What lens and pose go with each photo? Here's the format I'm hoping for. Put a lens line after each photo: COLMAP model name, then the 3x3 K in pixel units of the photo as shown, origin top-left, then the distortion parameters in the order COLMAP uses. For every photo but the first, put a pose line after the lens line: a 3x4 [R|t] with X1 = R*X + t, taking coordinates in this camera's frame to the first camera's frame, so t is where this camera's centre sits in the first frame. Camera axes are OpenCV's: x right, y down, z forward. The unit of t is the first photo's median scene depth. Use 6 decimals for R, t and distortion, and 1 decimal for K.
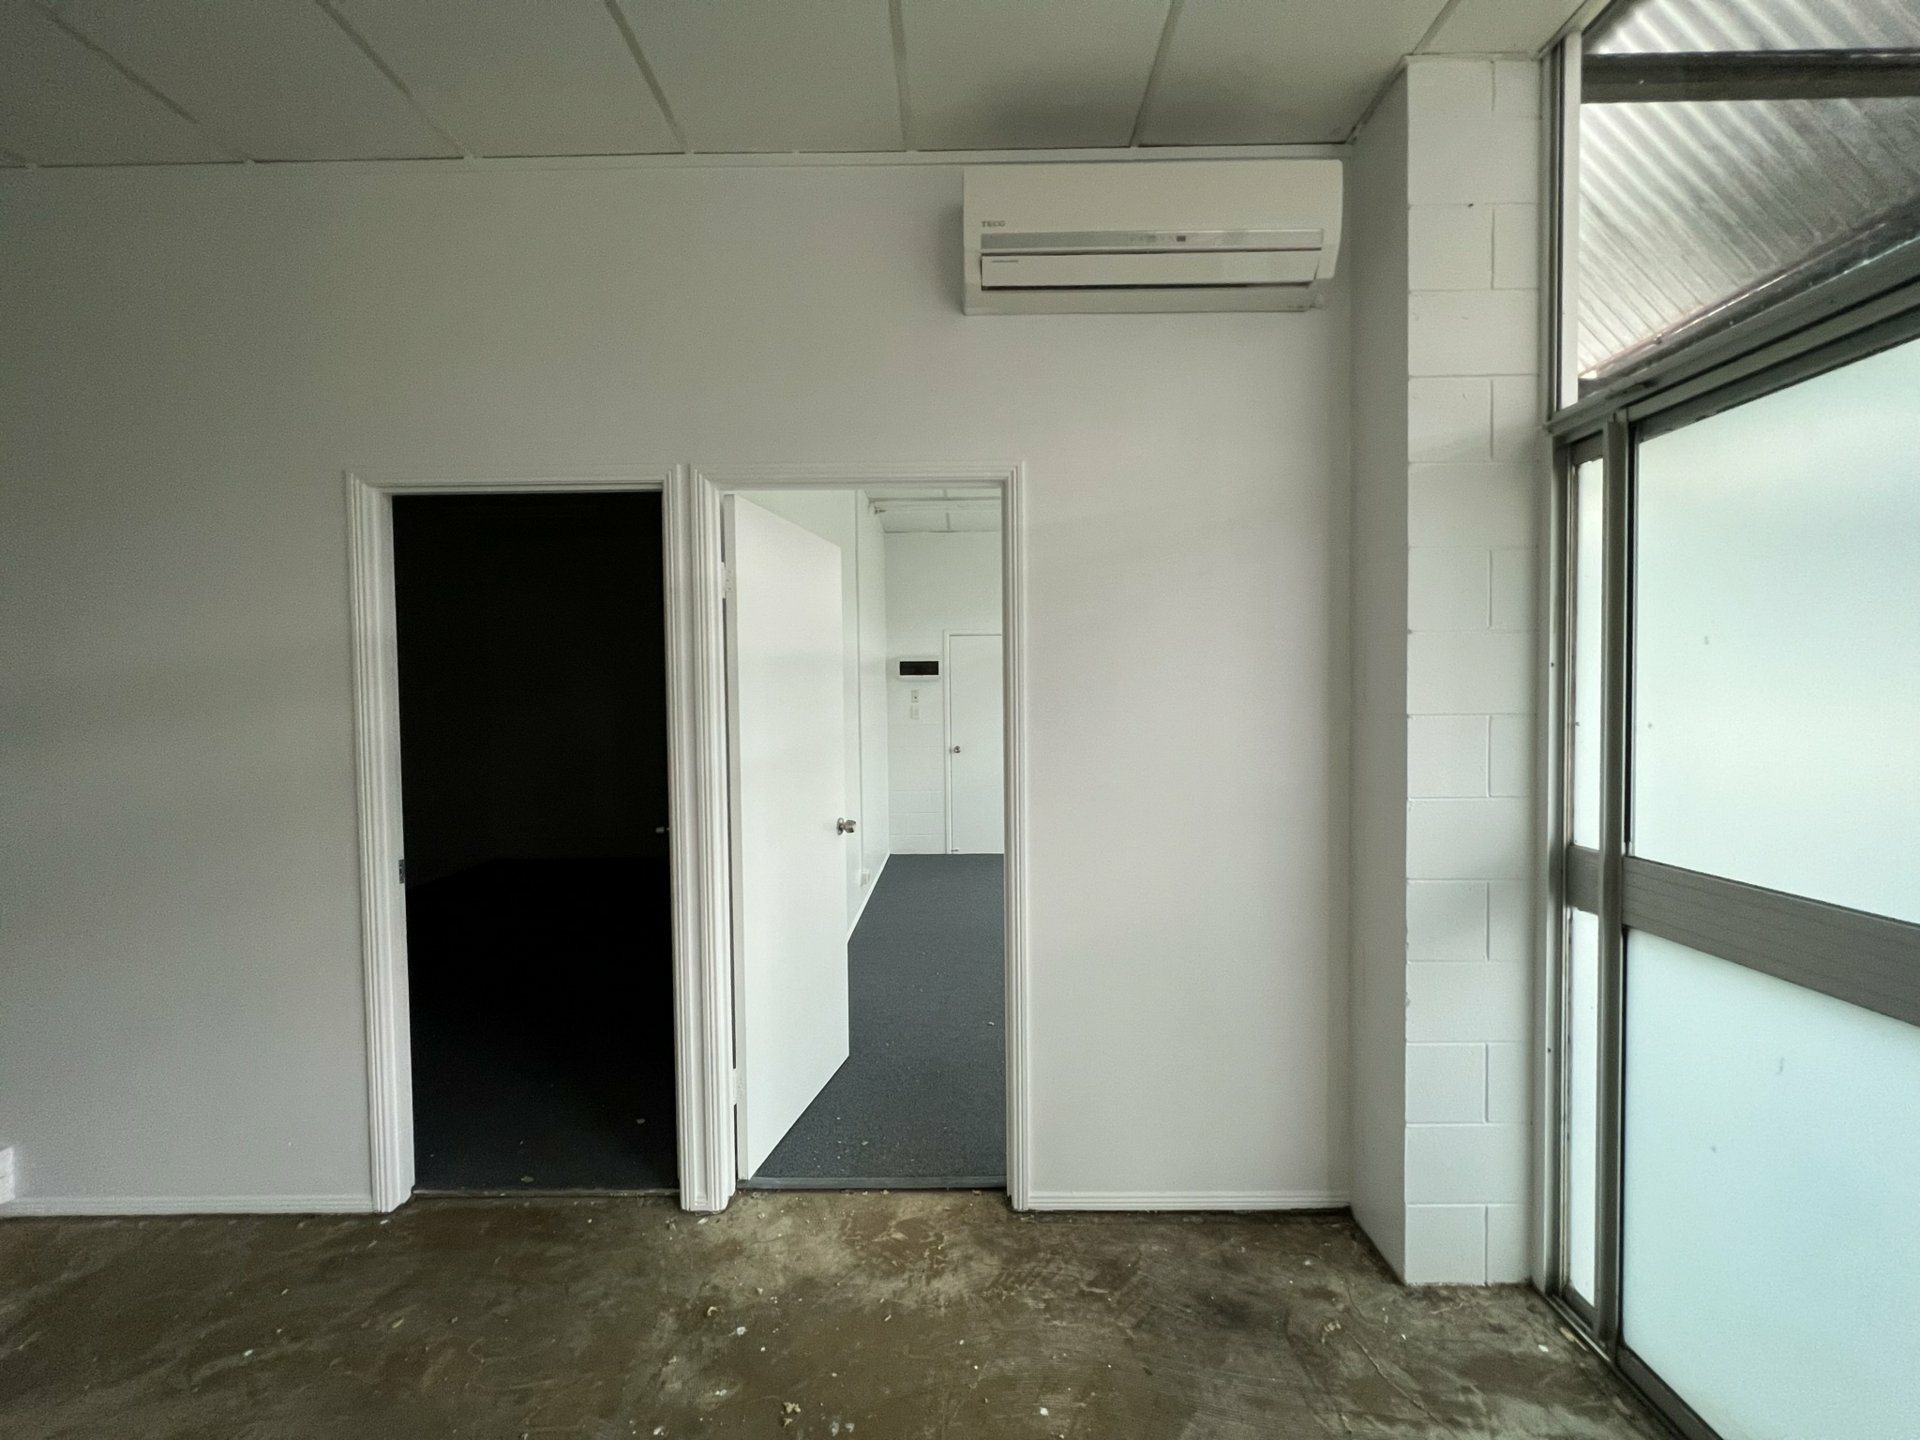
lens RADIAL K [[771.5, 0, 962.1], [0, 771.5, 731.7], [0, 0, 1]] dist [-0.000270, 0.000007]
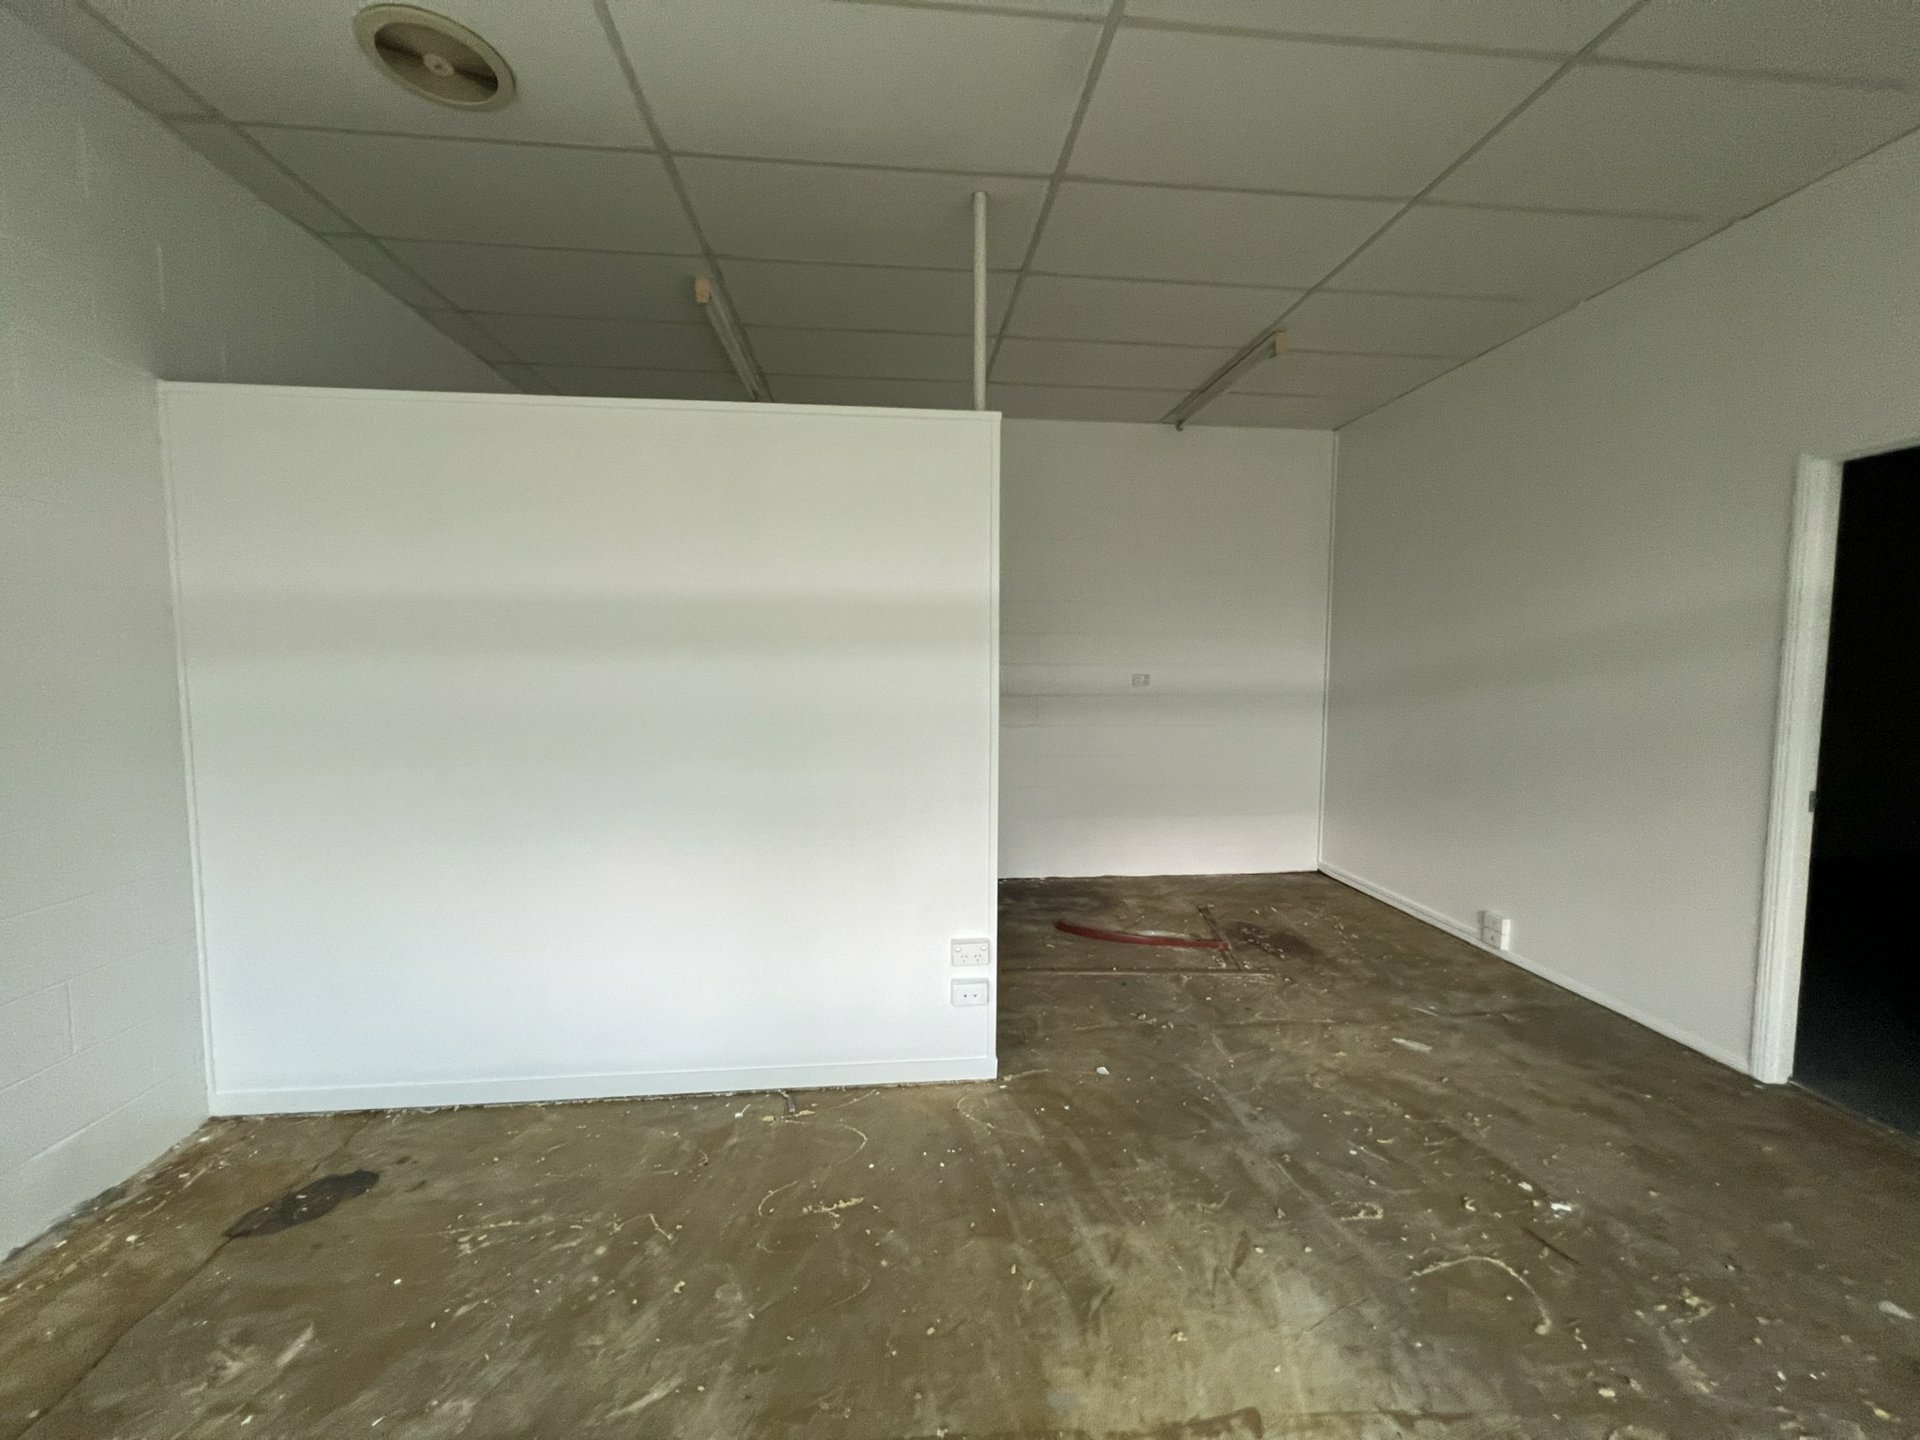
lens RADIAL K [[771.5, 0, 965.6], [0, 771.5, 718.1], [0, 0, 1]] dist [-0.000270, 0.000007]
pose [[0.104341, 0.088993, -0.990552, 0.267518], [-0.026885, 0.995877, 0.086639, 0.000387], [0.994178, 0.017591, 0.106303, -0.376768]]
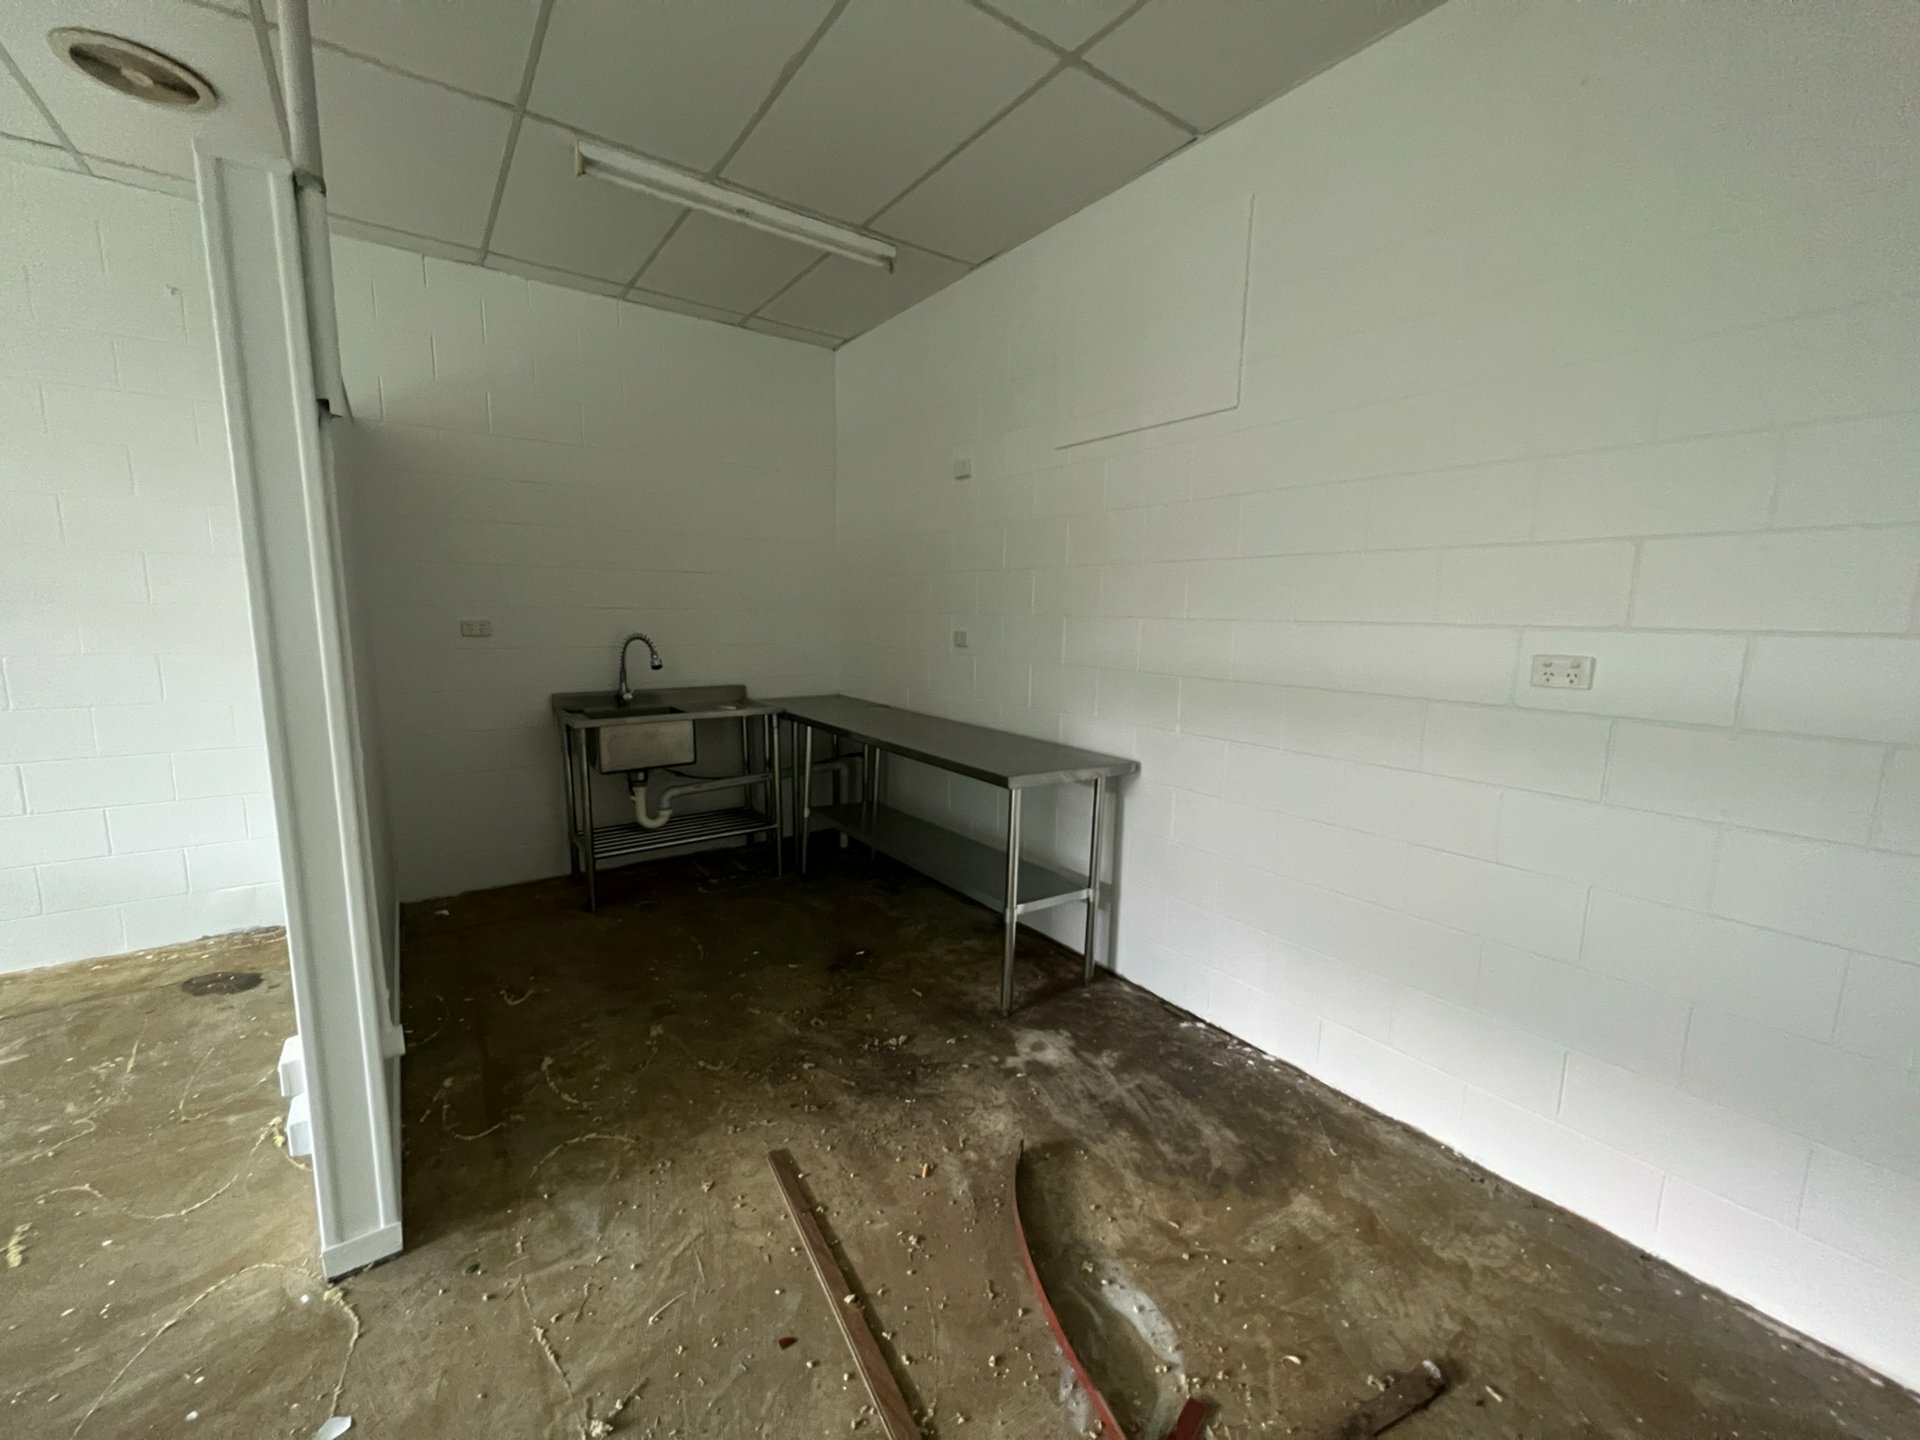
lens RADIAL K [[771.5, 0, 966.8], [0, 771.5, 717.4], [0, 0, 1]] dist [-0.000270, 0.000007]
pose [[-0.807747, 0.086661, -0.583126, -1.036574], [-0.013514, 0.986155, 0.165276, -0.006929], [0.589375, 0.141381, -0.795392, 0.738823]]
